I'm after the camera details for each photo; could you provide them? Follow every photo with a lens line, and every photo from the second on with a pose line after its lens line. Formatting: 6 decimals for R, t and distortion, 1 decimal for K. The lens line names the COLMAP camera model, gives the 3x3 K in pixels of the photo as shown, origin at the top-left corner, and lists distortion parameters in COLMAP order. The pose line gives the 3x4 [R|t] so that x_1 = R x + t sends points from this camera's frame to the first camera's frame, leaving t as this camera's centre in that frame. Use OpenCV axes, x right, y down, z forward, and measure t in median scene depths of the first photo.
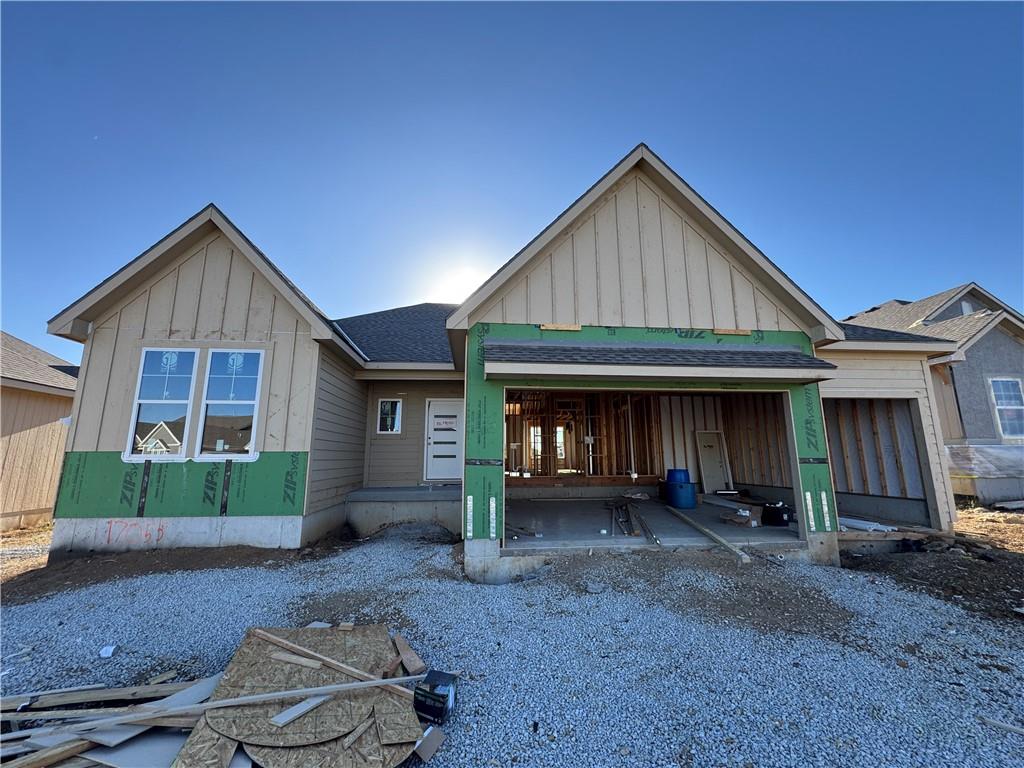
lens RADIAL K [[404.5, 0, 512.0], [0, 404.5, 384.0], [0, 0, 1]] dist [-0.001972, -0.000119]
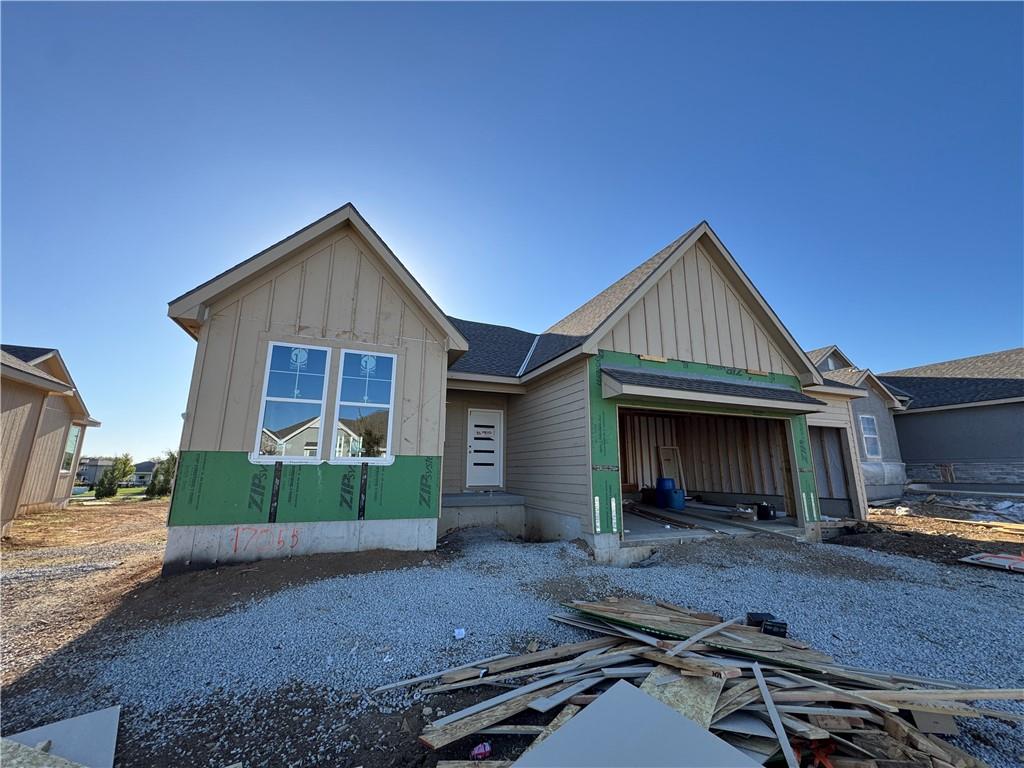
lens RADIAL K [[404.5, 0, 512.0], [0, 404.5, 384.0], [0, 0, 1]] dist [-0.001972, -0.000119]
pose [[0.958183, 0.069868, 0.277495, -0.628903], [-0.061497, 0.997354, -0.038768, 0.010468], [-0.279470, 0.020082, 0.959944, -0.056611]]
